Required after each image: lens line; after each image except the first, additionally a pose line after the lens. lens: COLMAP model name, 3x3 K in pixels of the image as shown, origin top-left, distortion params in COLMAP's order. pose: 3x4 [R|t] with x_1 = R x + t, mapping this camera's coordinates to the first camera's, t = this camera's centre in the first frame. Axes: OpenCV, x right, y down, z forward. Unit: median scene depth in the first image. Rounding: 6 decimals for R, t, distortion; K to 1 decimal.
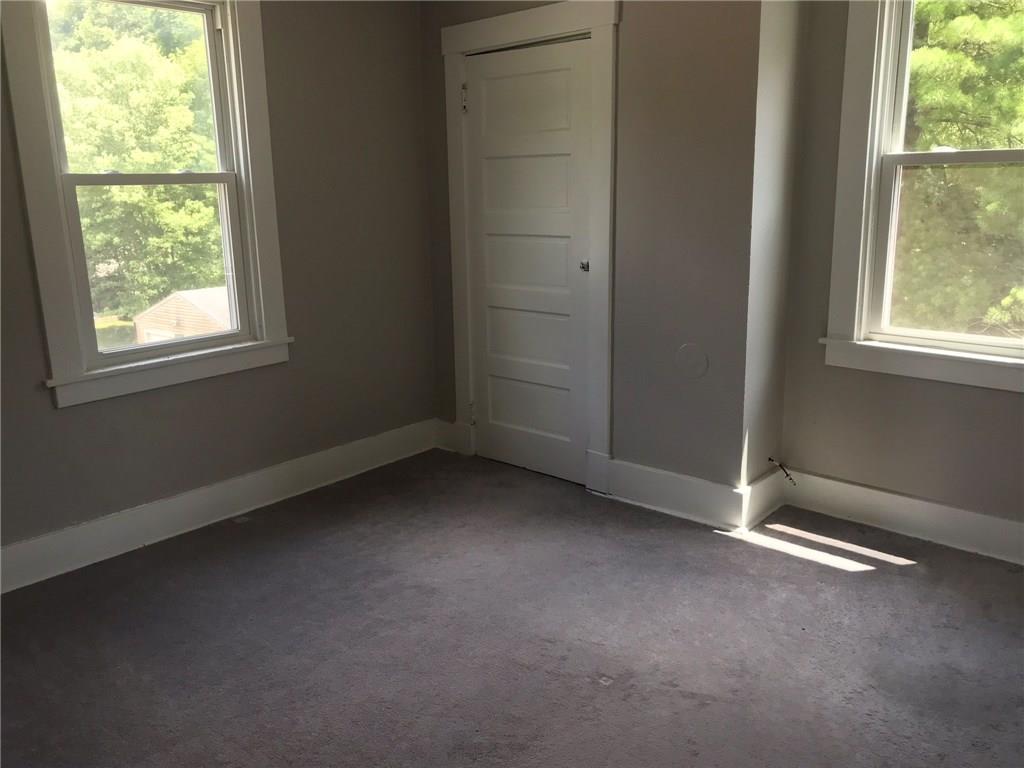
lens RADIAL K [[844.6, 0, 506.9], [0, 844.6, 378.9], [0, 0, 1]] dist [0.061587, -0.066165]
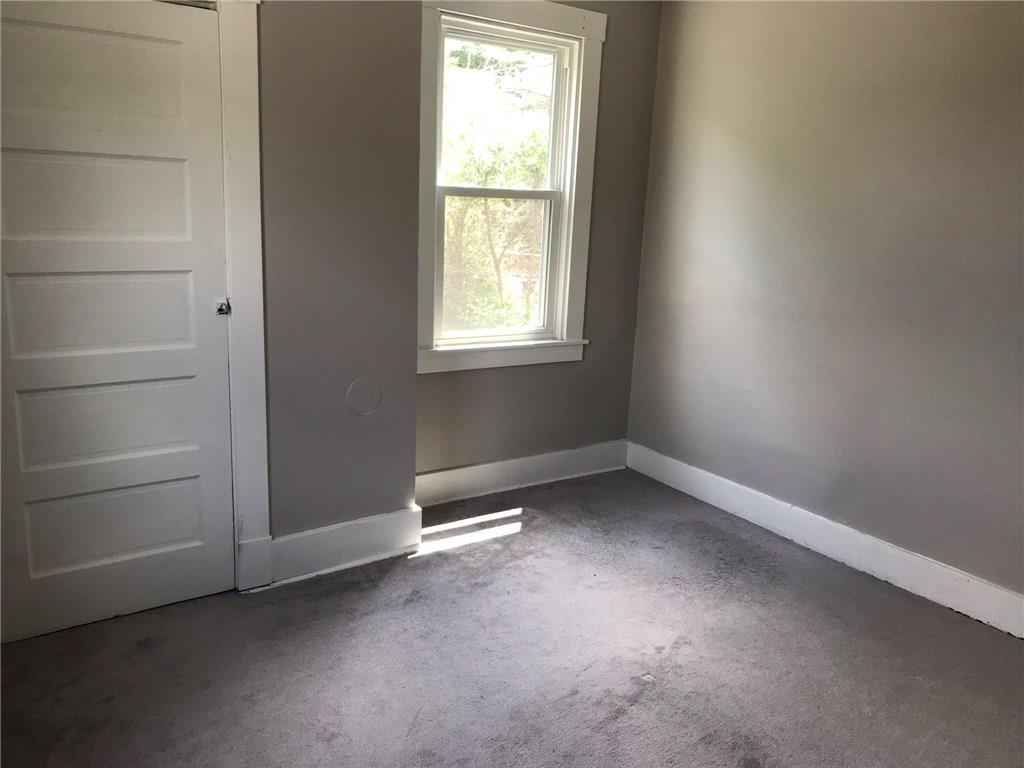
lens RADIAL K [[844.6, 0, 506.9], [0, 844.6, 378.9], [0, 0, 1]] dist [0.061587, -0.066165]
pose [[0.201496, -0.177478, 0.963276, -0.654060], [0.181474, 0.973185, 0.141343, -0.143912], [-0.962531, 0.146329, 0.228300, 0.636556]]
